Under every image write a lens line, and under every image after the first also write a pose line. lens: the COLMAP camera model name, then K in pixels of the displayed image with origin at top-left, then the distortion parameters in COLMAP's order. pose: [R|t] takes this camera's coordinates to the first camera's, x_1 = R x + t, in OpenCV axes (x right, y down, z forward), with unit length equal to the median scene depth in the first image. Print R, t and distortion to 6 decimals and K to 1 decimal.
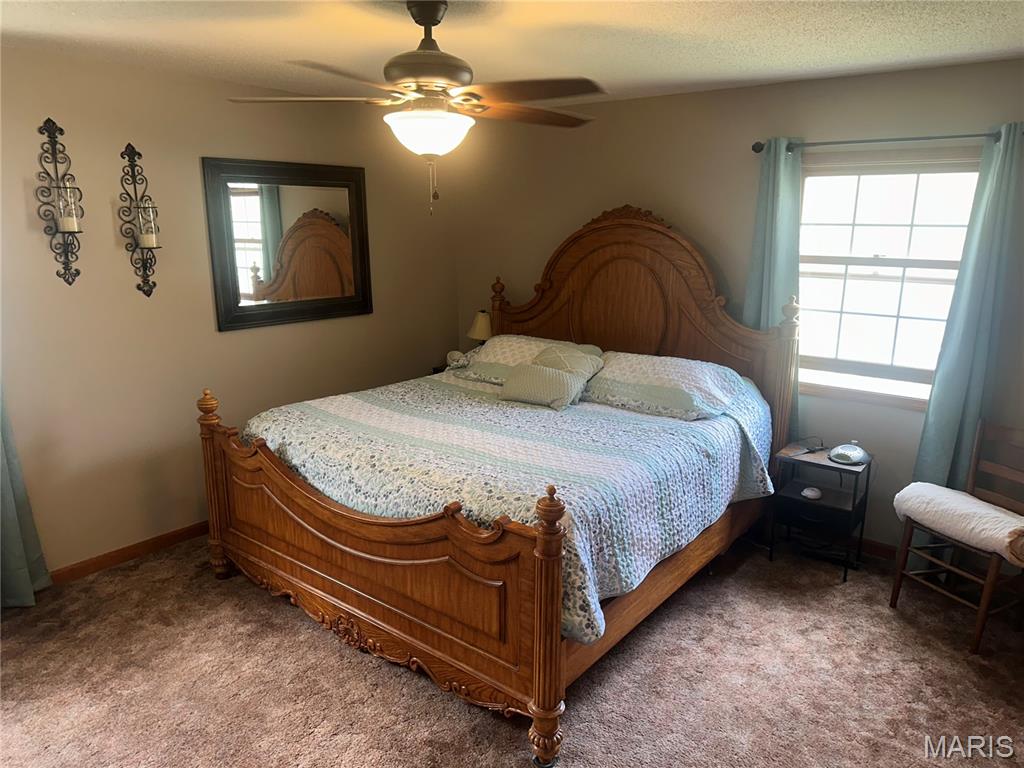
lens RADIAL K [[714.4, 0, 517.1], [0, 714.4, 381.8], [0, 0, 1]] dist [0.038610, -0.062027]
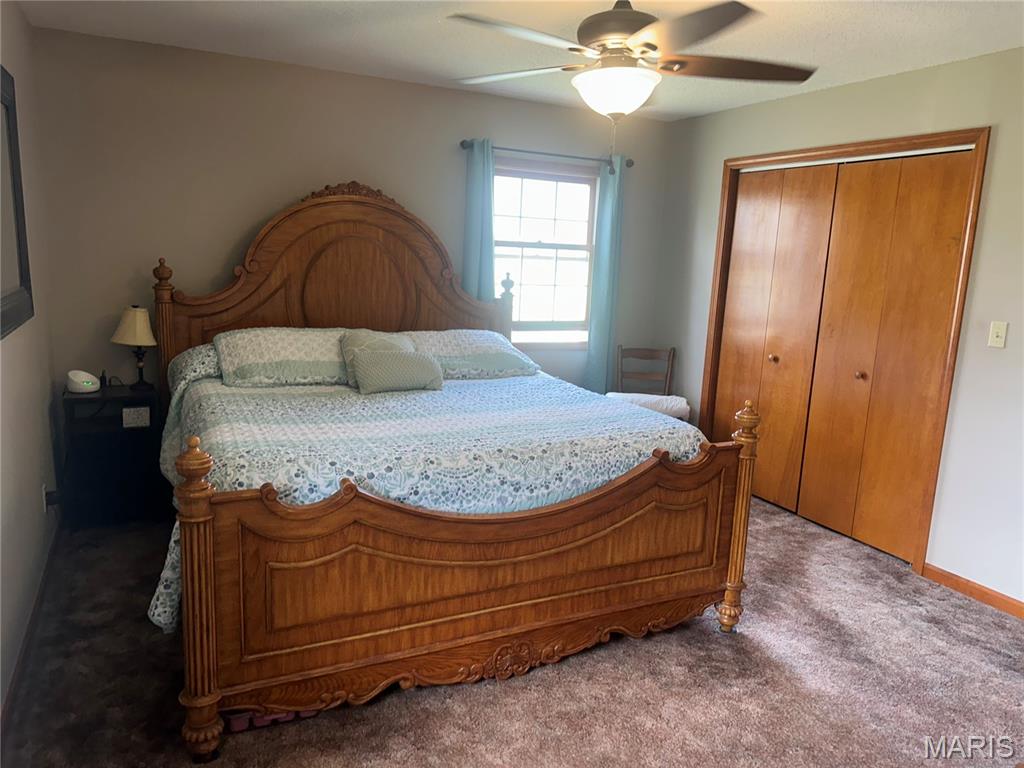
lens RADIAL K [[714.4, 0, 518.1], [0, 714.4, 386.2], [0, 0, 1]] dist [0.038610, -0.062027]
pose [[0.420358, -0.148263, 0.895163, -0.741094], [0.153890, 0.983917, 0.090699, -0.035045], [-0.894213, 0.099630, 0.436413, 0.469138]]
